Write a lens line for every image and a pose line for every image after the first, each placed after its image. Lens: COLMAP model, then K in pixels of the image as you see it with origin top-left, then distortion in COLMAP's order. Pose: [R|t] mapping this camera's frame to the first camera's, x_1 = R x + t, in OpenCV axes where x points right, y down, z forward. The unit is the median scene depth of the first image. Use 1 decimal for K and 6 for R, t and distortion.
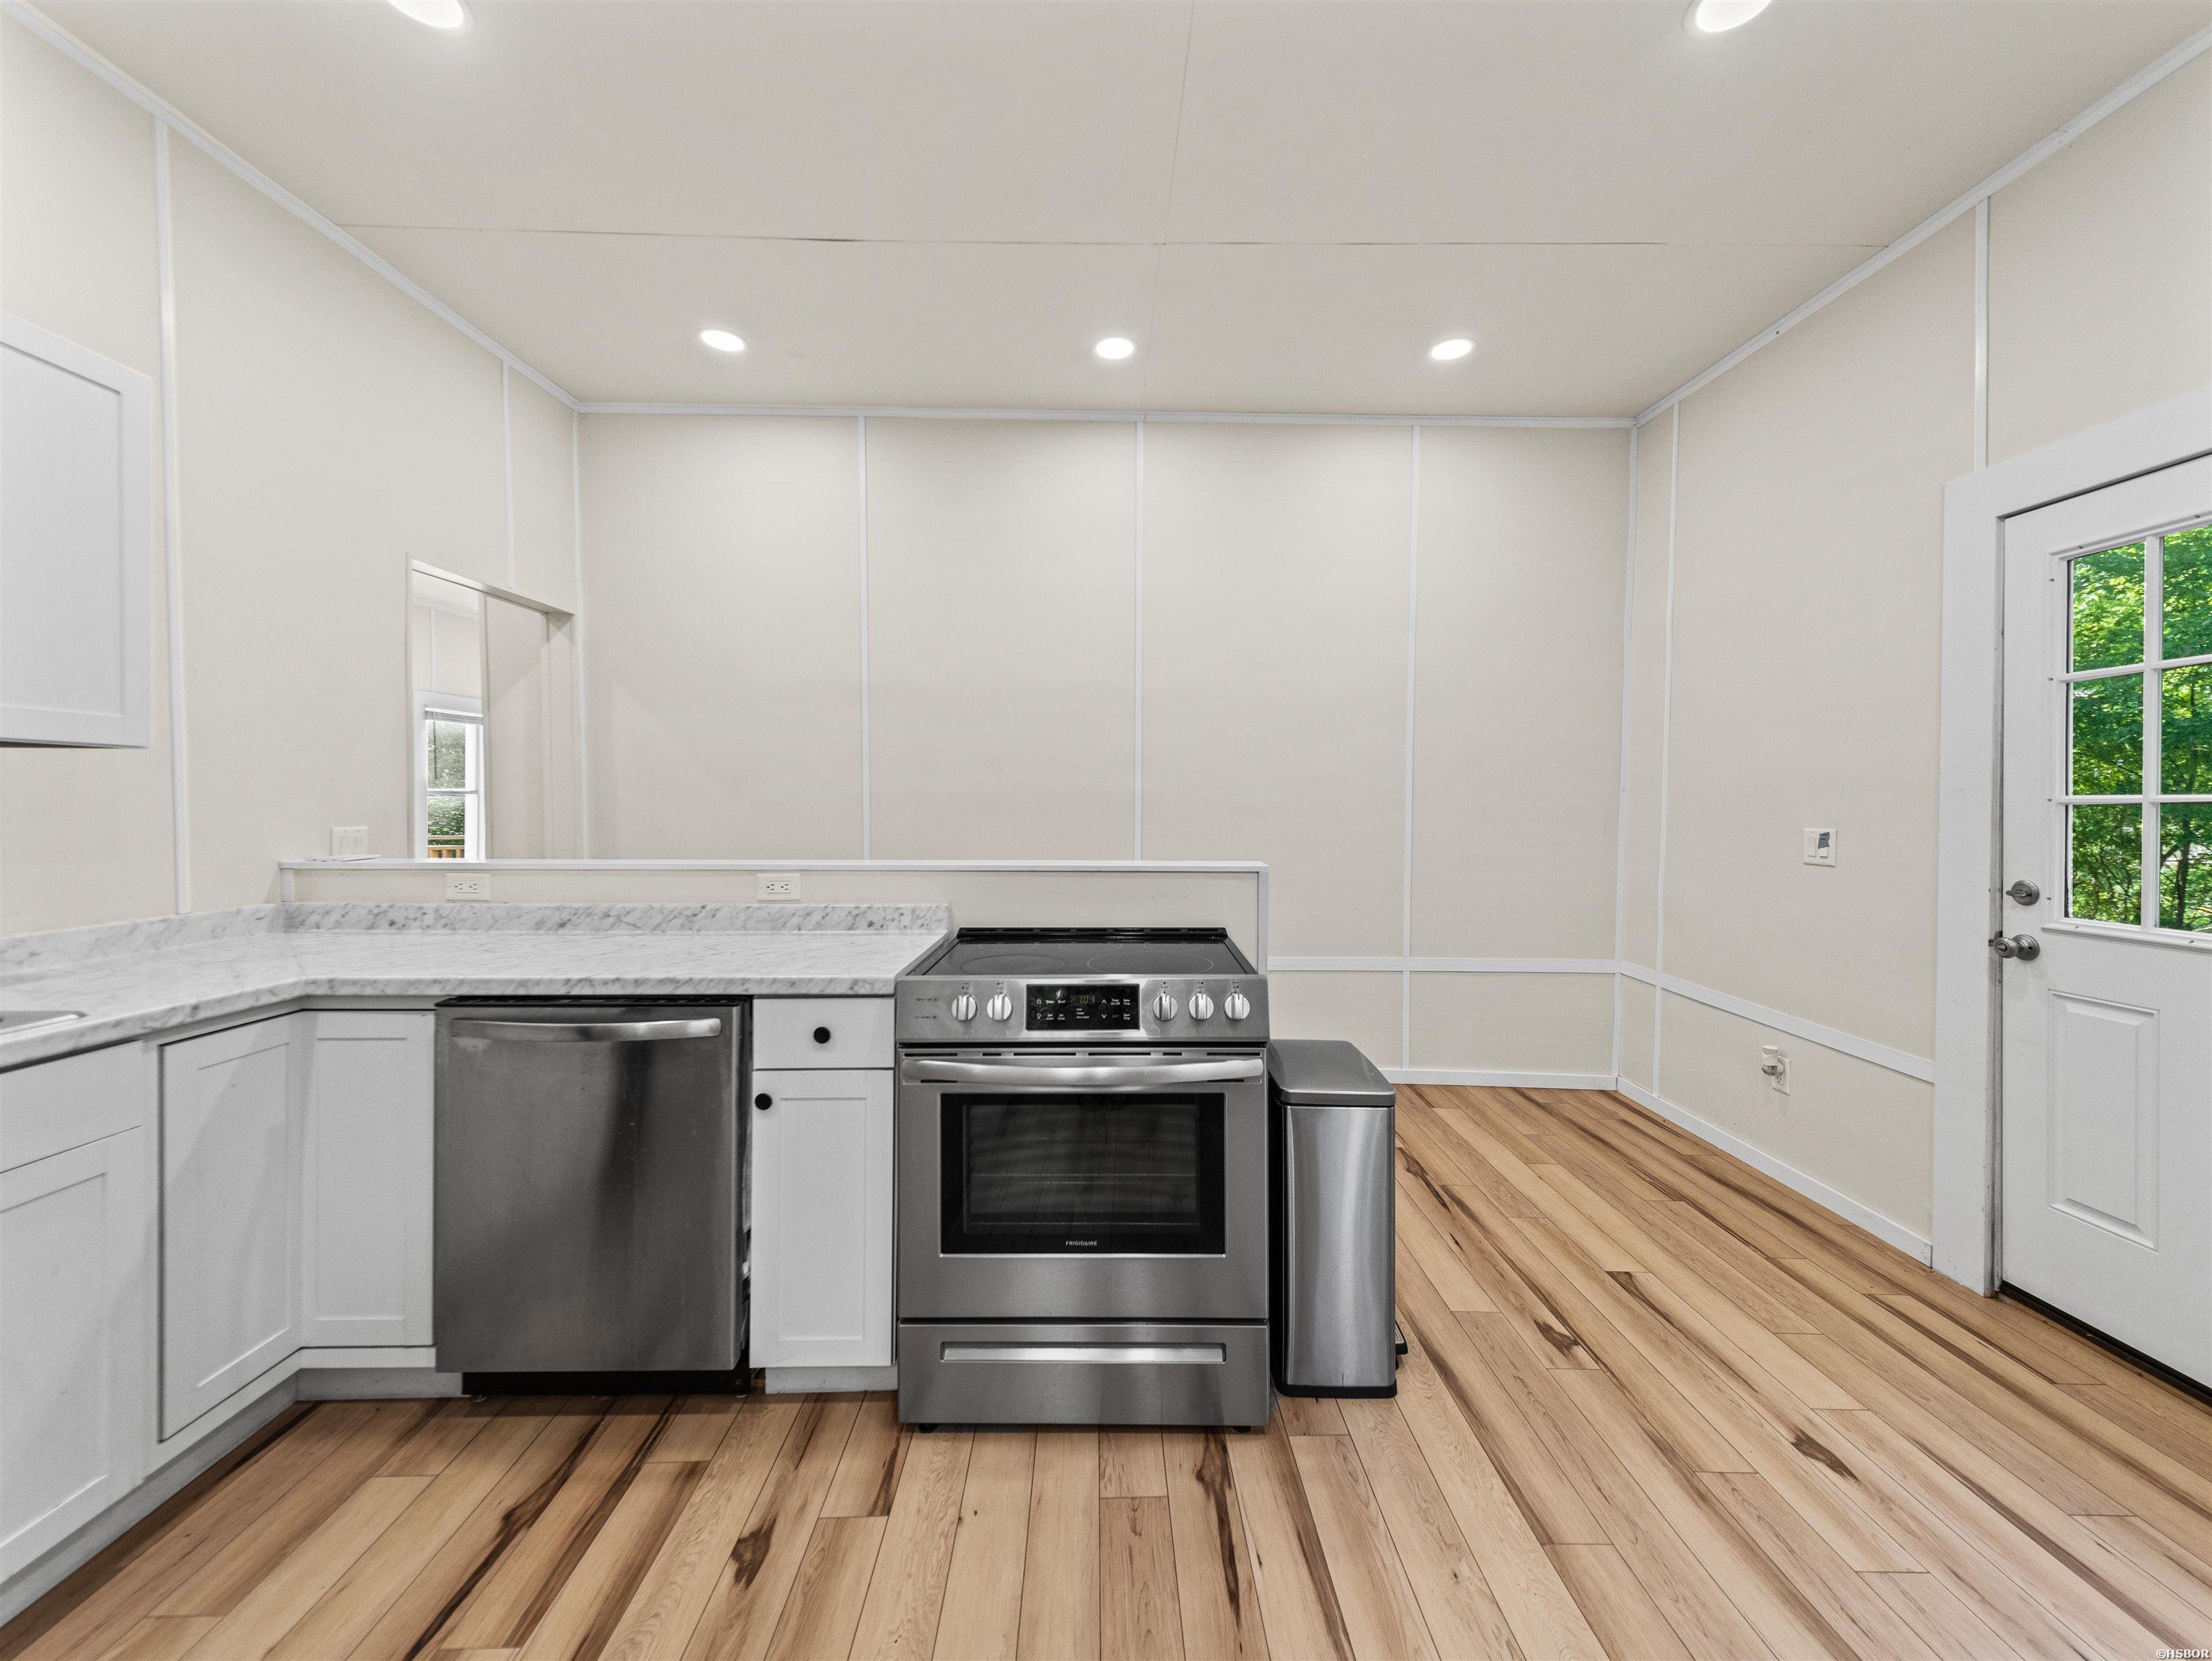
lens RADIAL K [[861.2, 0, 1104.8], [0, 861.2, 812.8], [0, 0, 1]] dist [0.035767, -0.012612]
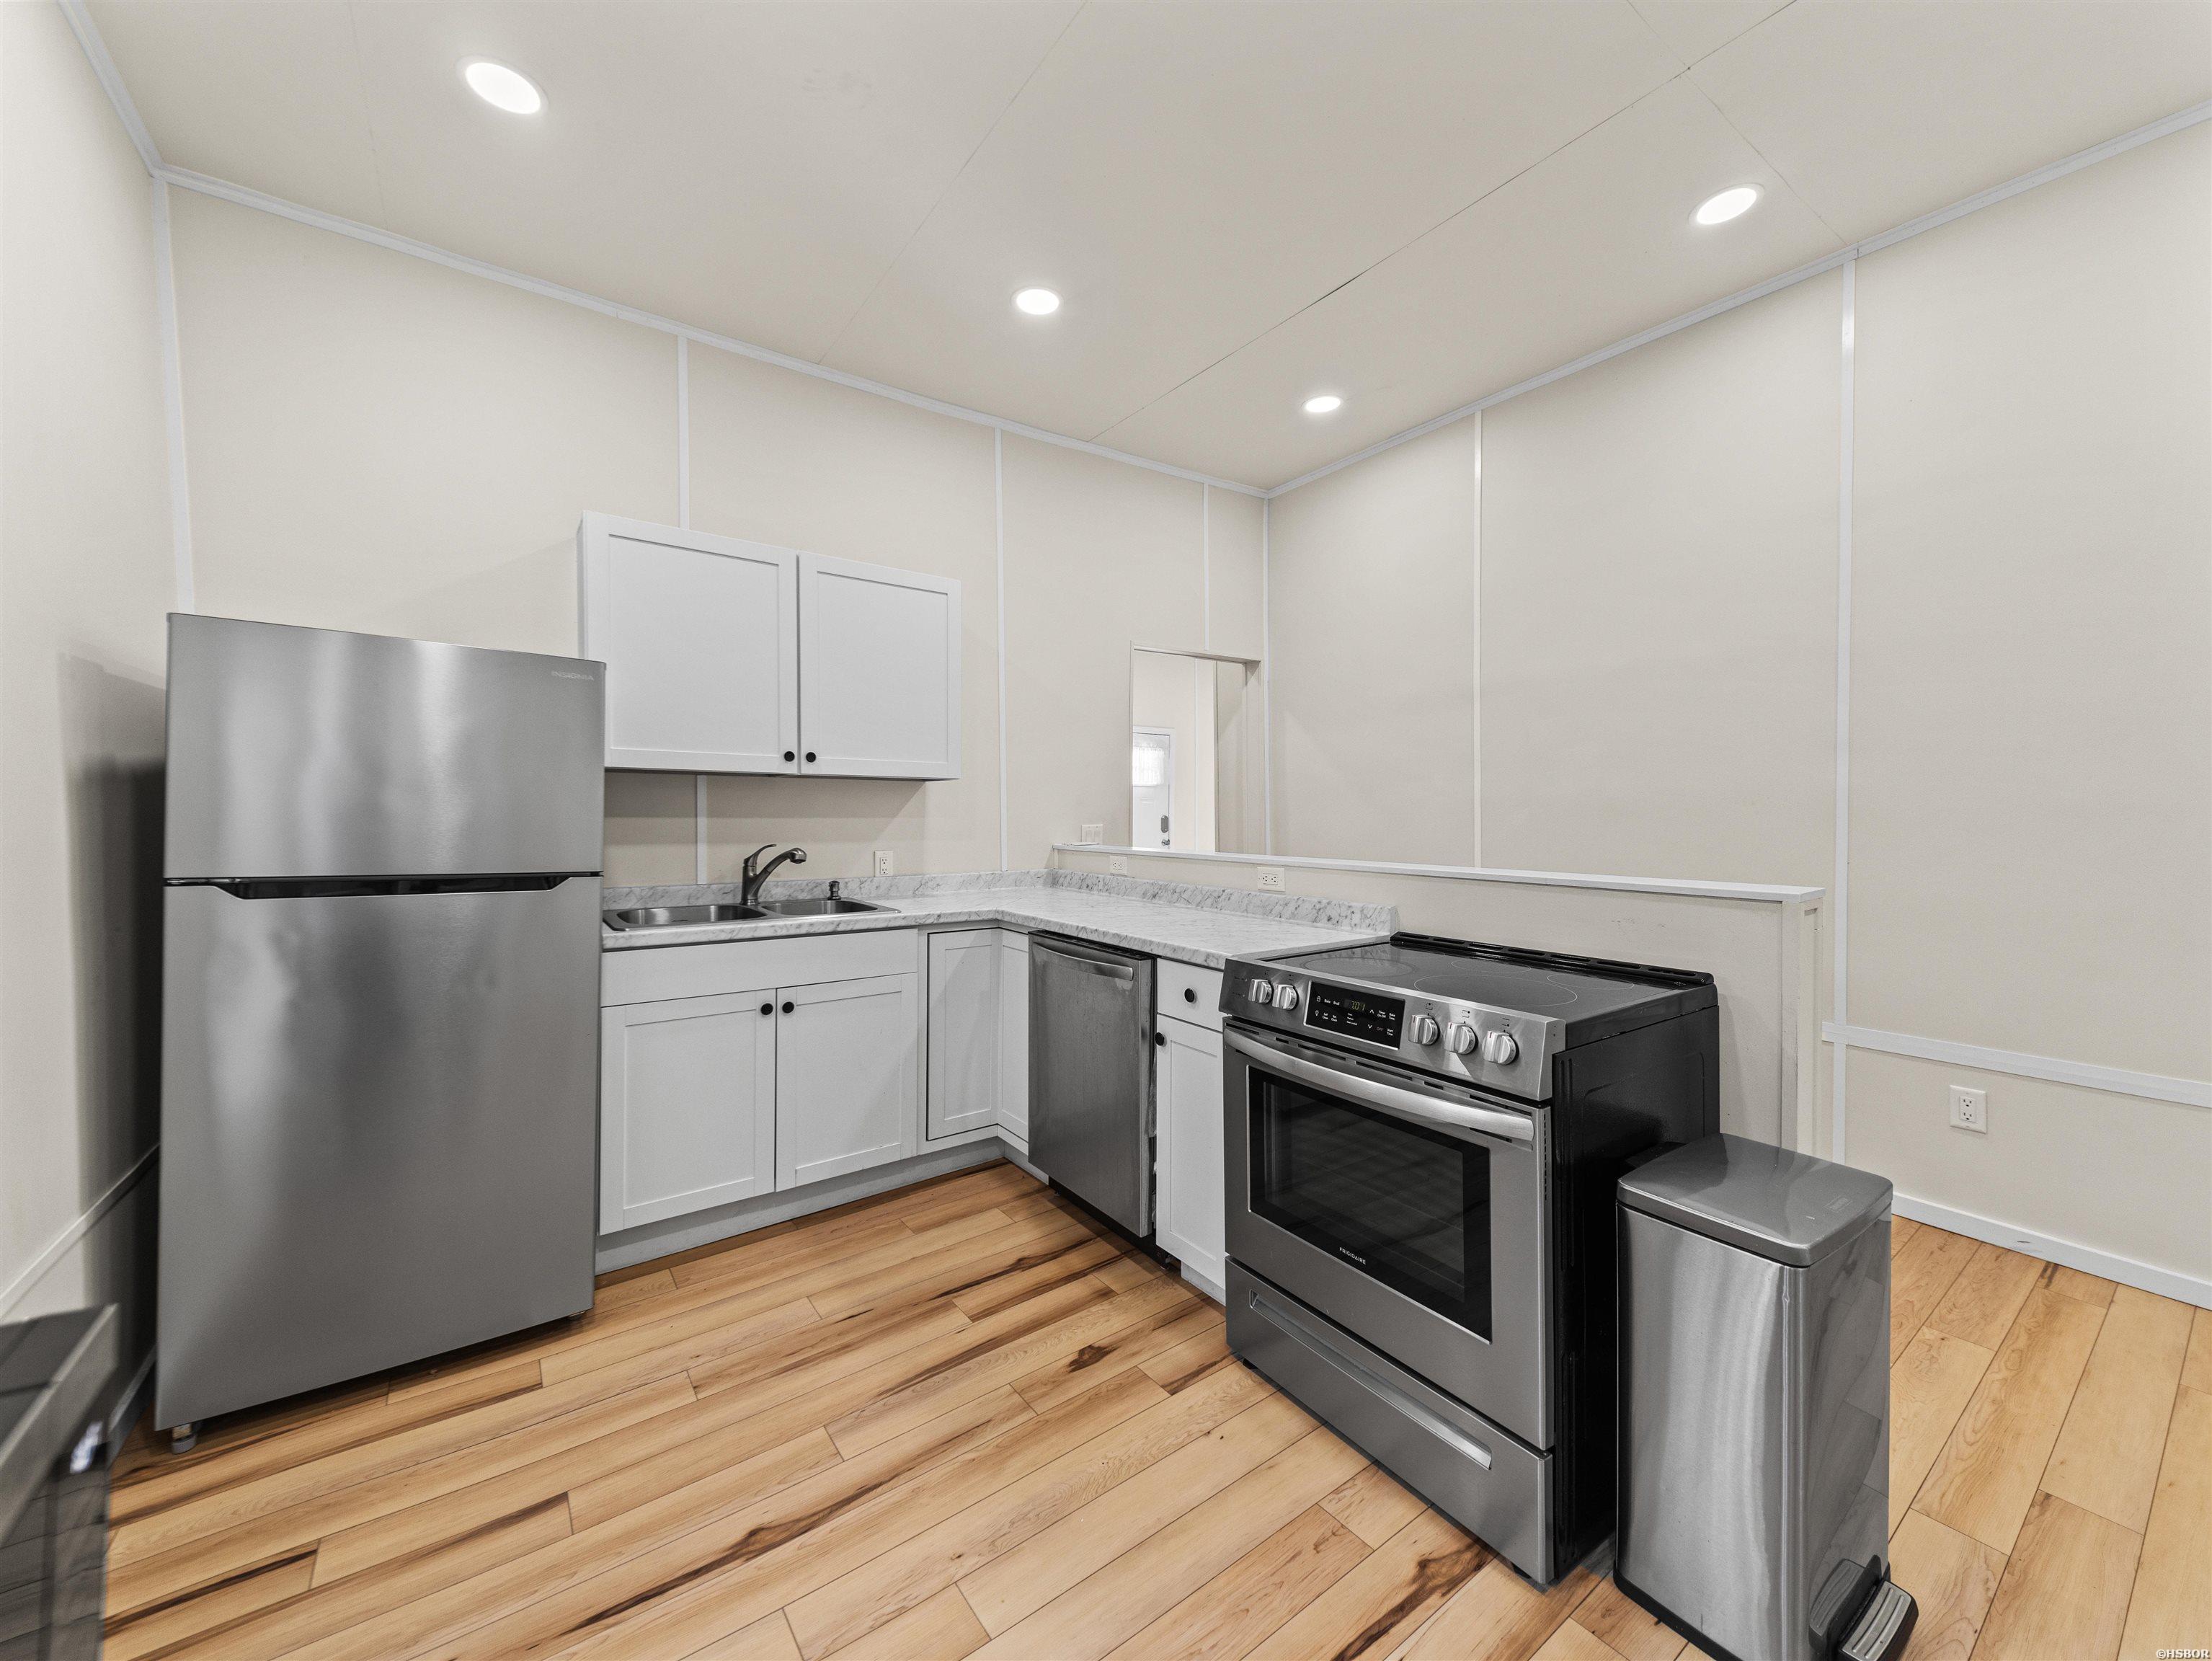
lens RADIAL K [[856.2, 0, 1108.8], [0, 856.2, 823.9], [0, 0, 1]] dist [0.034603, -0.013267]
pose [[0.574556, 0.009542, -0.818410, 0.593211], [-0.009671, 0.999941, 0.004869, 0.011029], [0.818408, 0.005117, 0.574614, 0.214969]]
